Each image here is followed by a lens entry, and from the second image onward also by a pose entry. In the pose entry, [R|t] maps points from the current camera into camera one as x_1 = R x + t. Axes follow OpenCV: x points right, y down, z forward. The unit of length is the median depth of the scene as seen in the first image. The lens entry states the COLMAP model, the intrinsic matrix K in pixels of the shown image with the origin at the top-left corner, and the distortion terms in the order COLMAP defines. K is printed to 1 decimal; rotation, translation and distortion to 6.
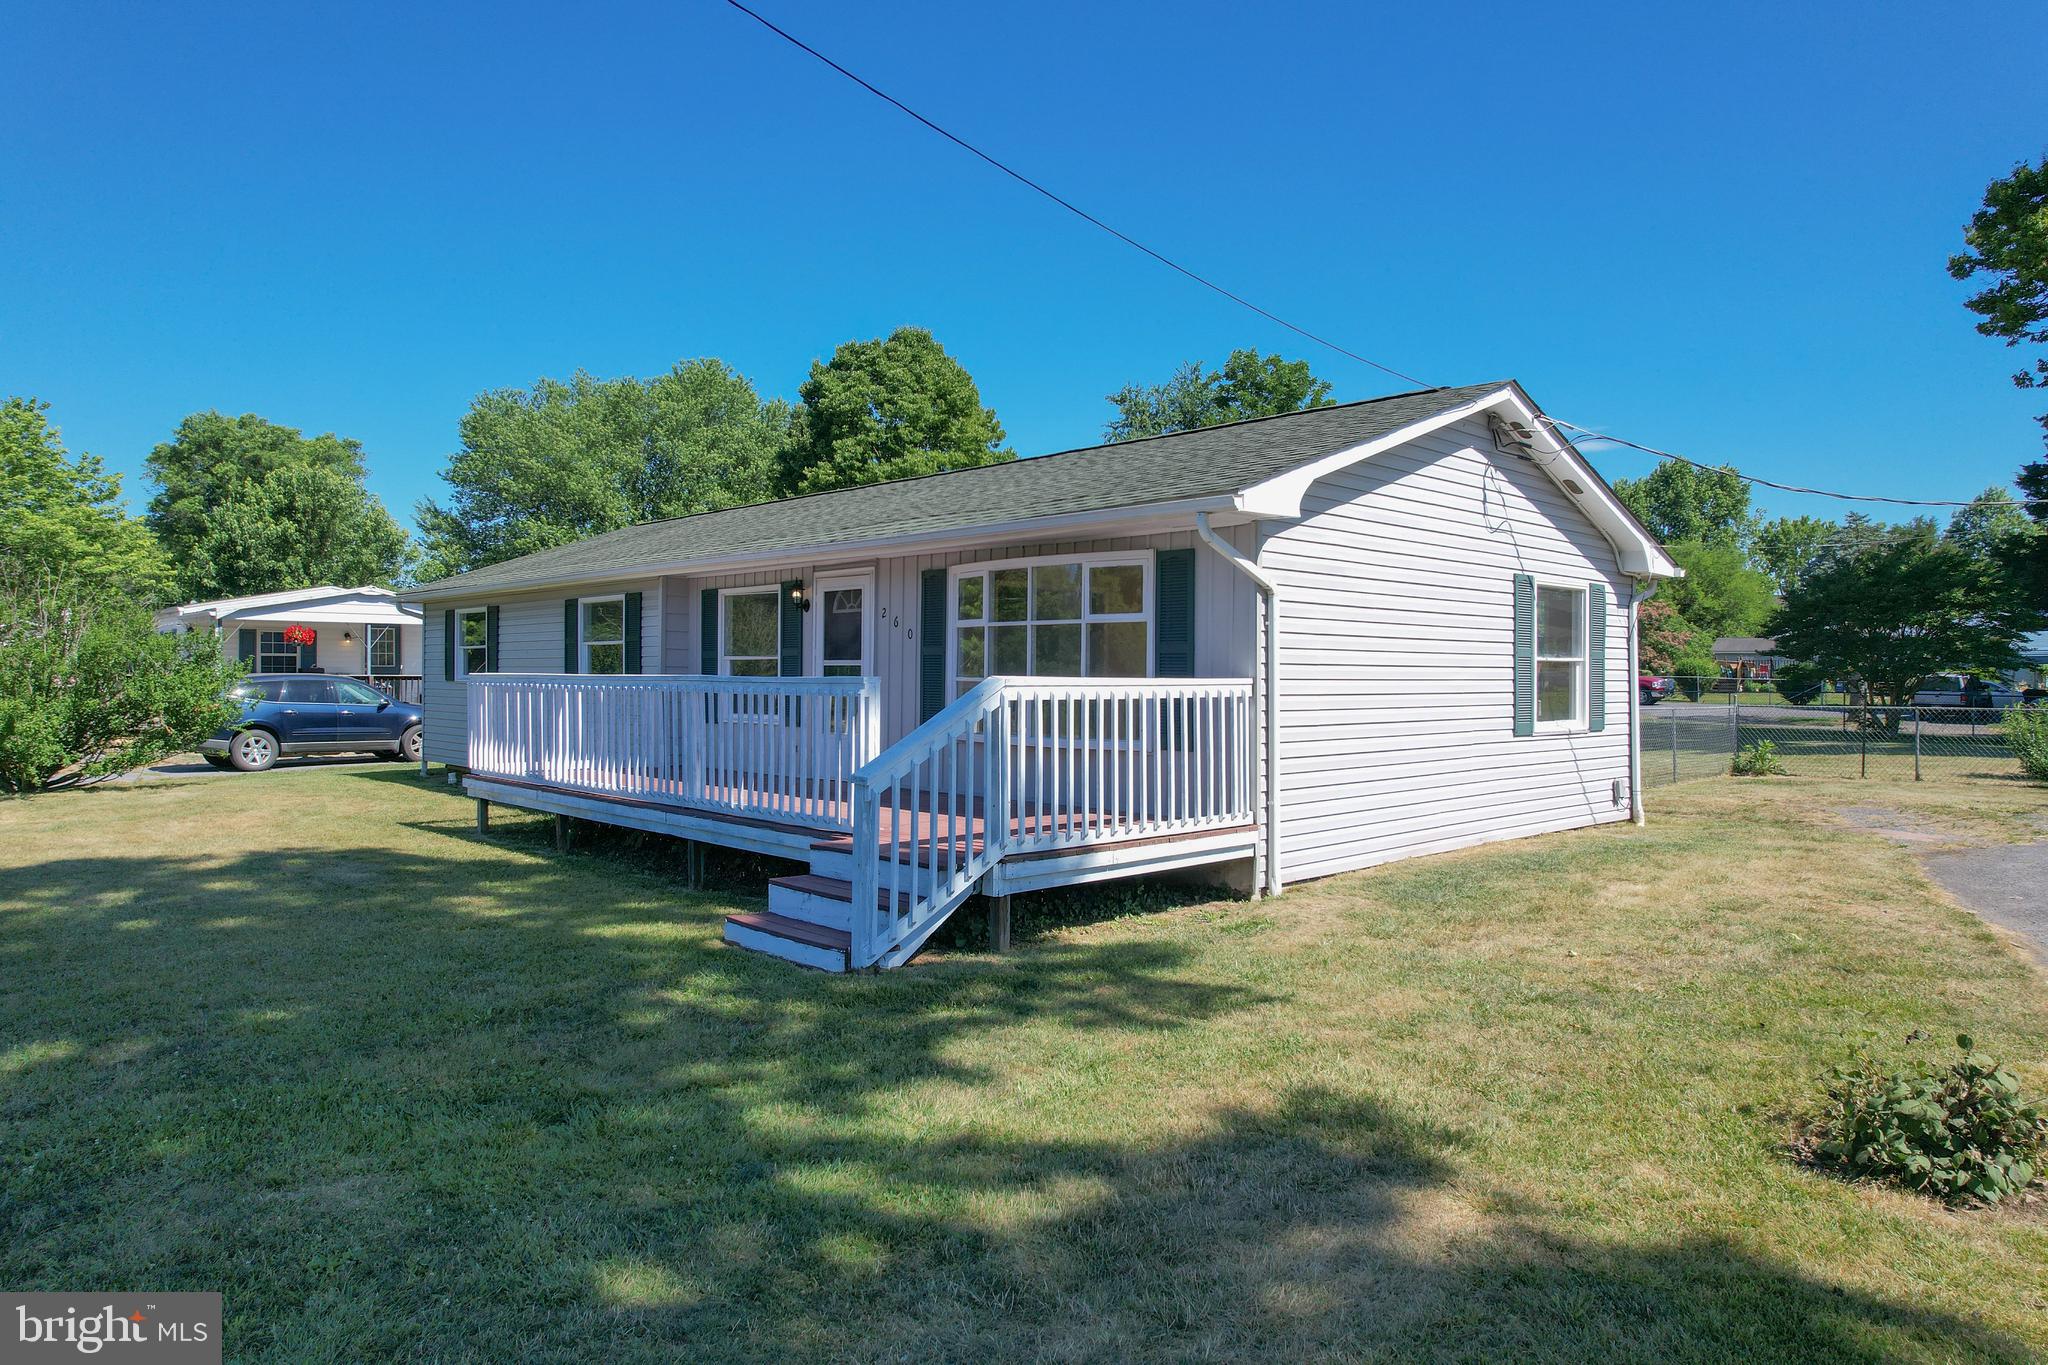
lens RADIAL K [[1303.3, 0, 1014.9], [0, 1303.3, 691.4], [0, 0, 1]] dist [-0.065642, 0.063291]
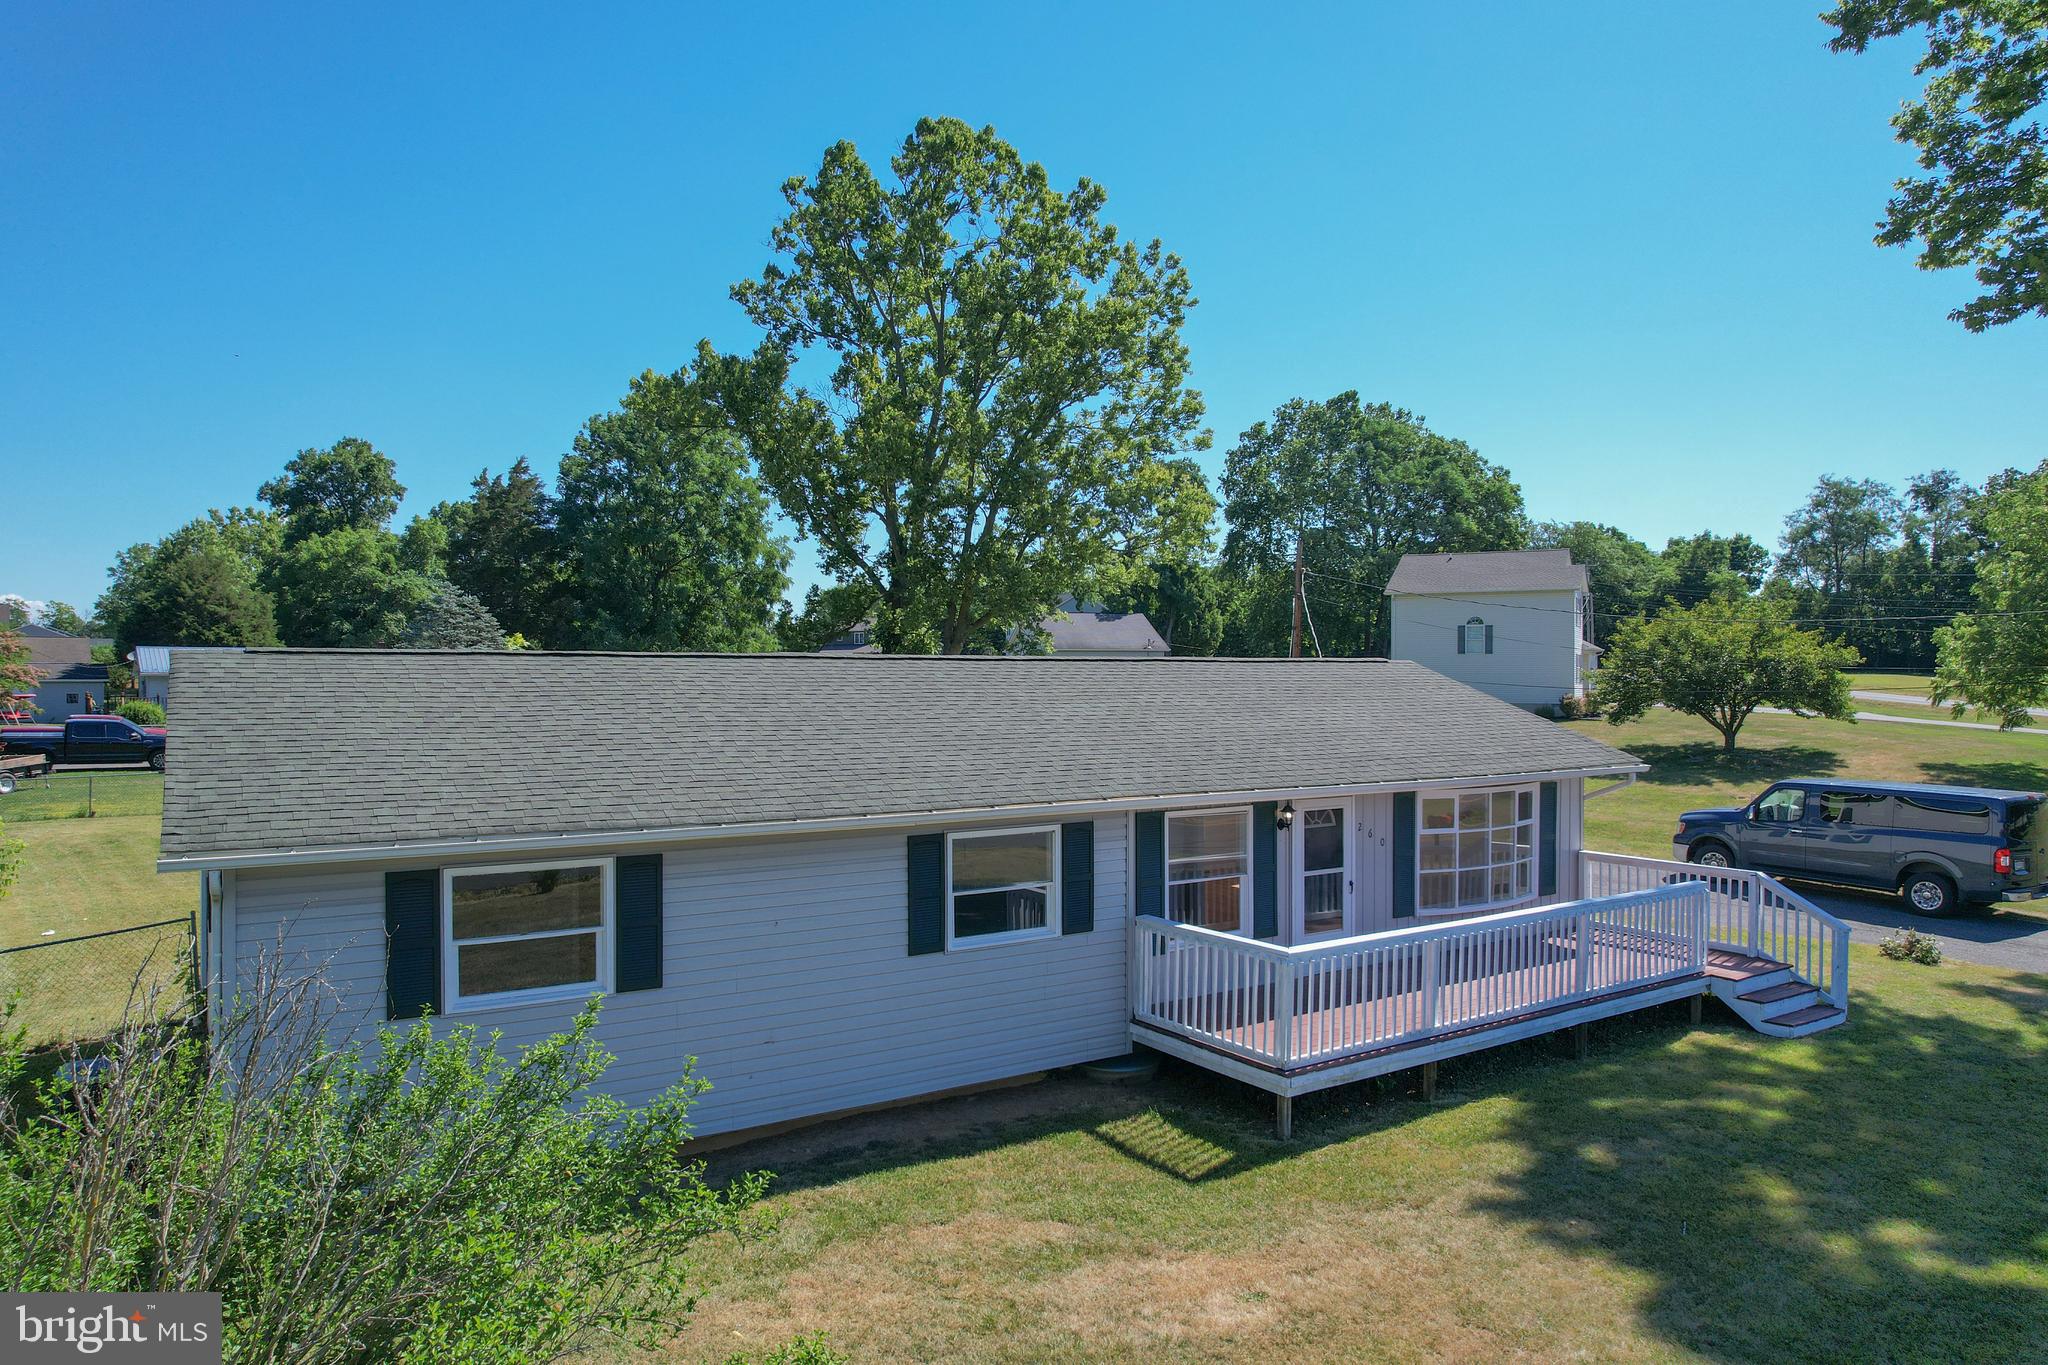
lens RADIAL K [[1303.3, 0, 1014.9], [0, 1303.3, 691.4], [0, 0, 1]] dist [-0.065642, 0.063291]
pose [[0.179676, -0.026213, 0.983376, -0.885714], [0.006682, 0.999654, 0.025426, -0.143881], [-0.983703, 0.002002, 0.179789, 0.710202]]
